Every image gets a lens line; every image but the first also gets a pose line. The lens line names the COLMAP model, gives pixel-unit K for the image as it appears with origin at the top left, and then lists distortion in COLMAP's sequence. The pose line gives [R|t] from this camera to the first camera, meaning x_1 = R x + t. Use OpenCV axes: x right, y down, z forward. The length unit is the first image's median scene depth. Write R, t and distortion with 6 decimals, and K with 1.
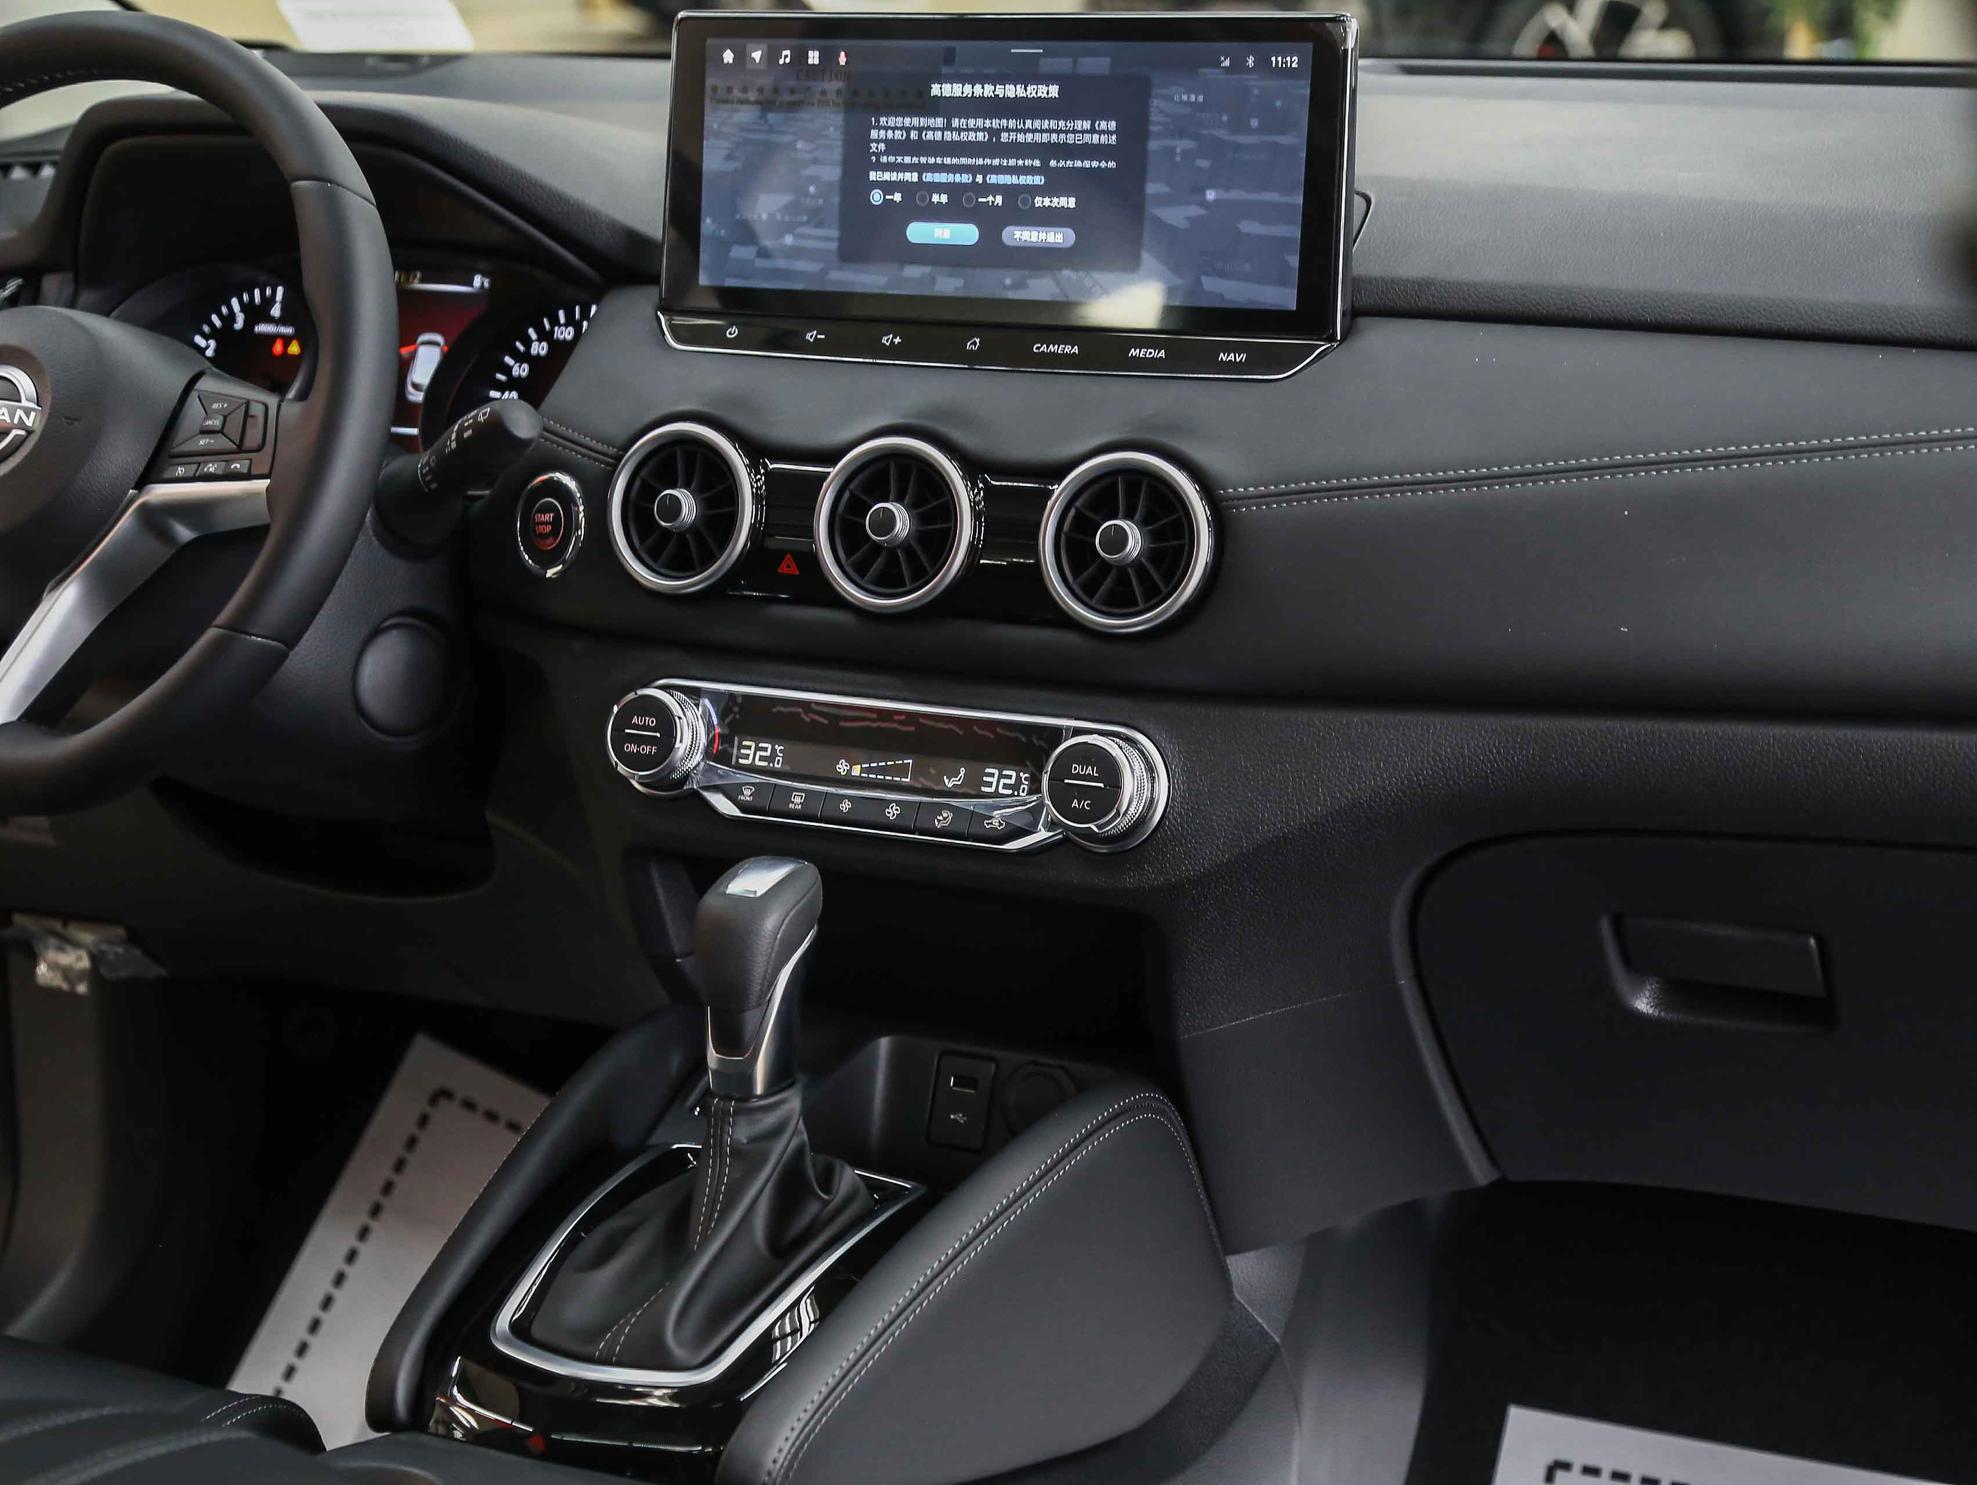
lens RADIAL K [[3487.4, 0, 988.5], [0, 3487.4, 742.5], [0, 0, 1]] dist [0.181124, -0.133852]
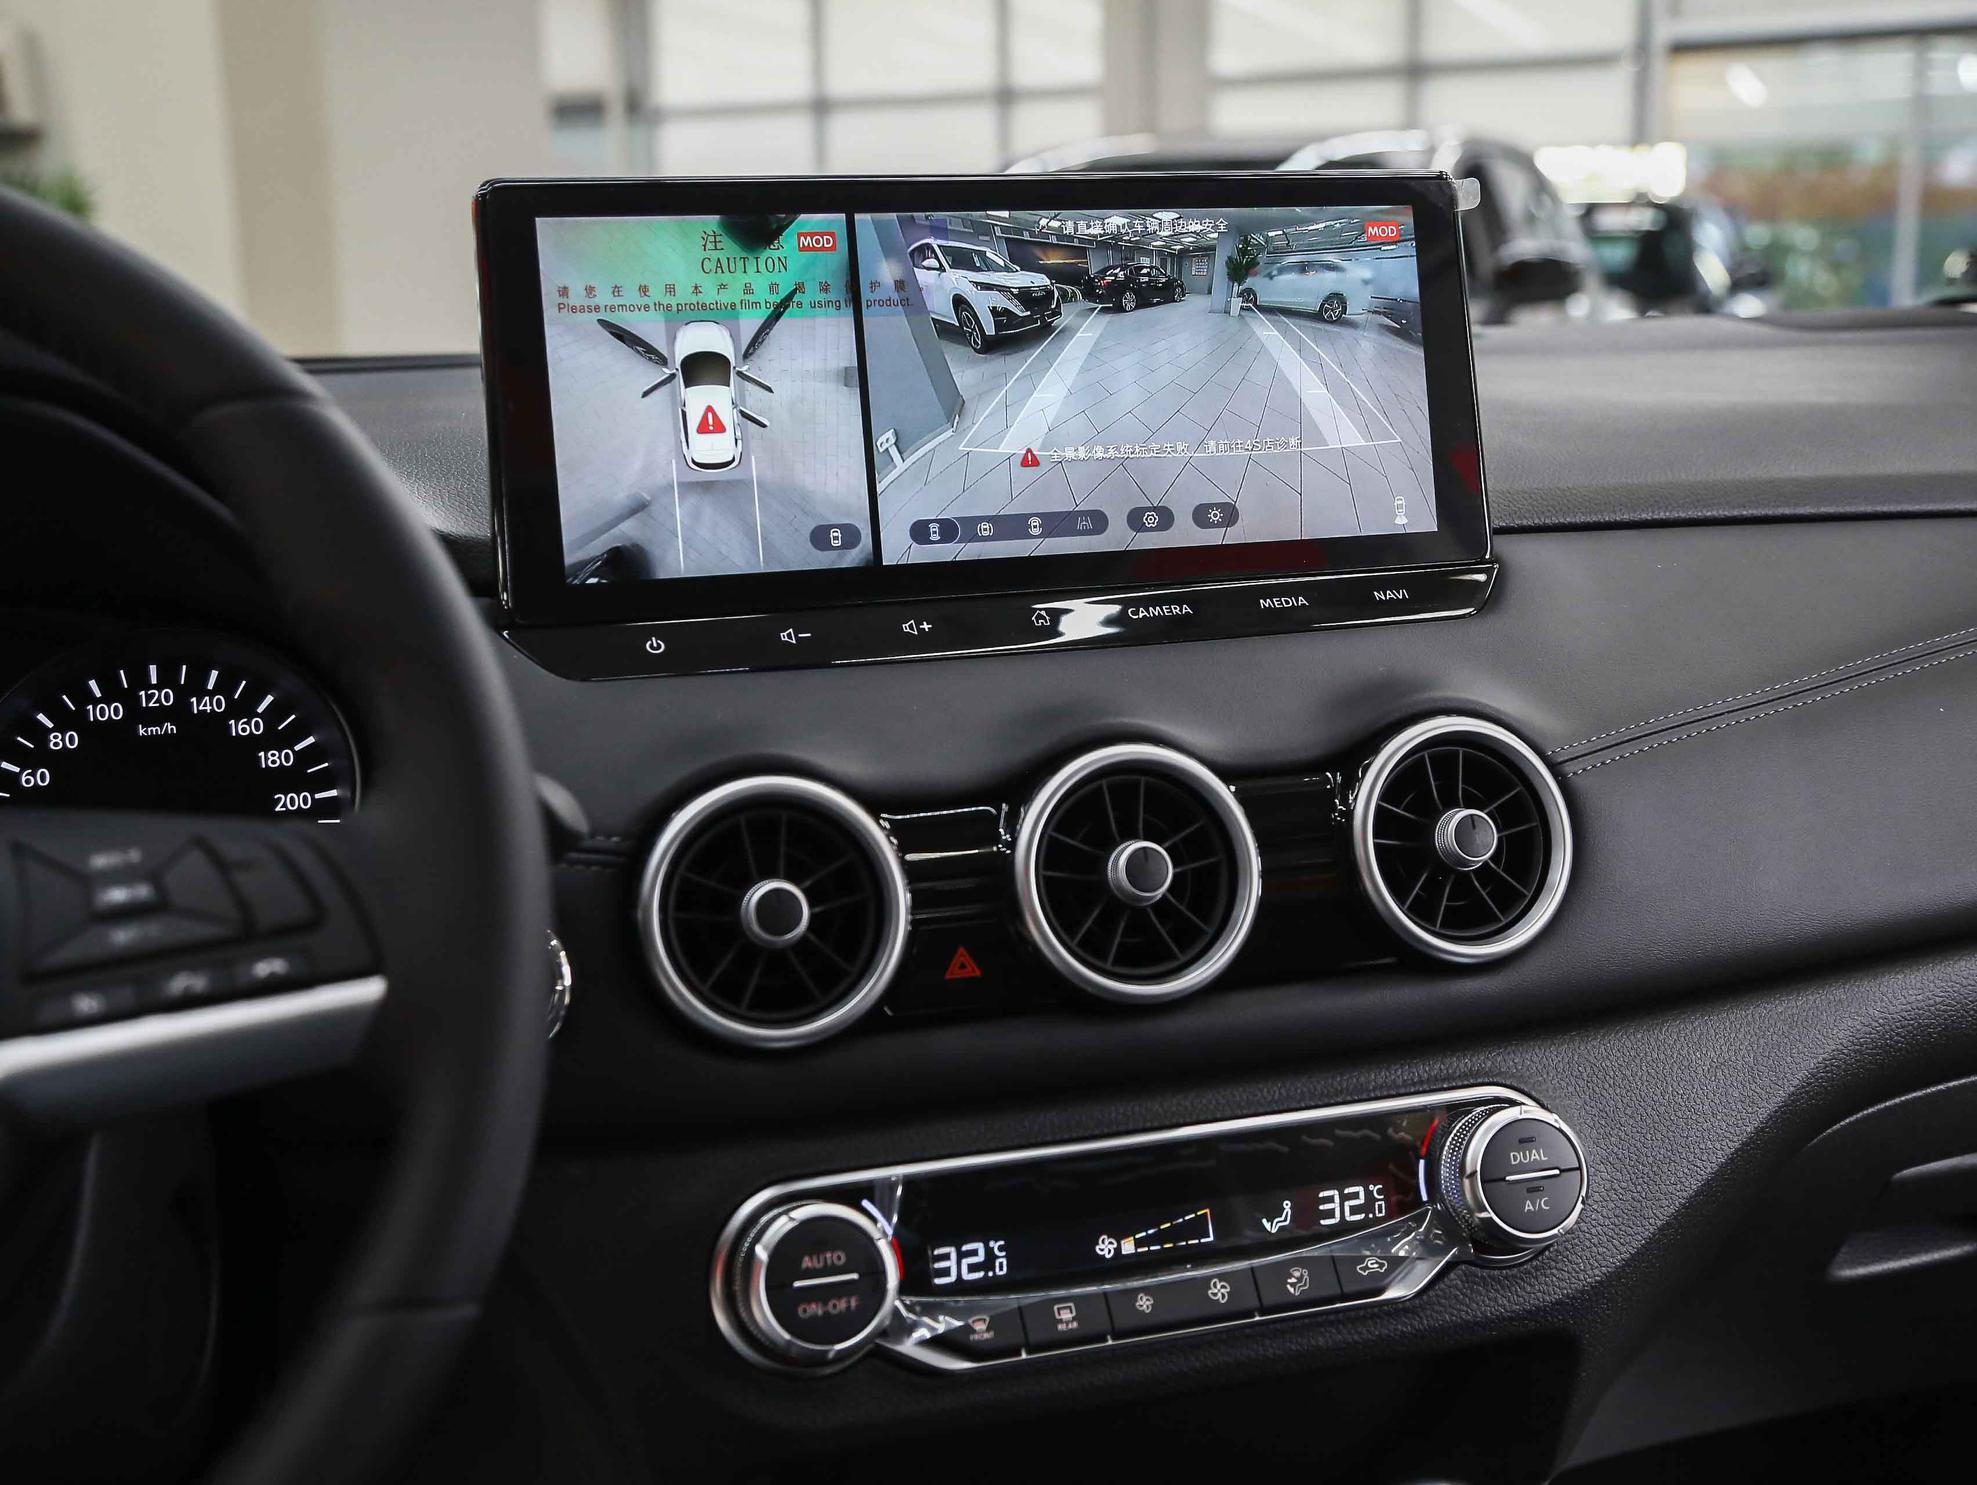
lens RADIAL K [[2303.4, 0, 988.5], [0, 2303.4, 742.5], [0, 0, 1]] dist [0.016507, 0.012566]
pose [[0.718111, -0.118073, 0.685840, -0.344523], [0.192541, 0.980742, -0.032758, -0.076386], [-0.668764, 0.155576, 0.727015, 0.674279]]
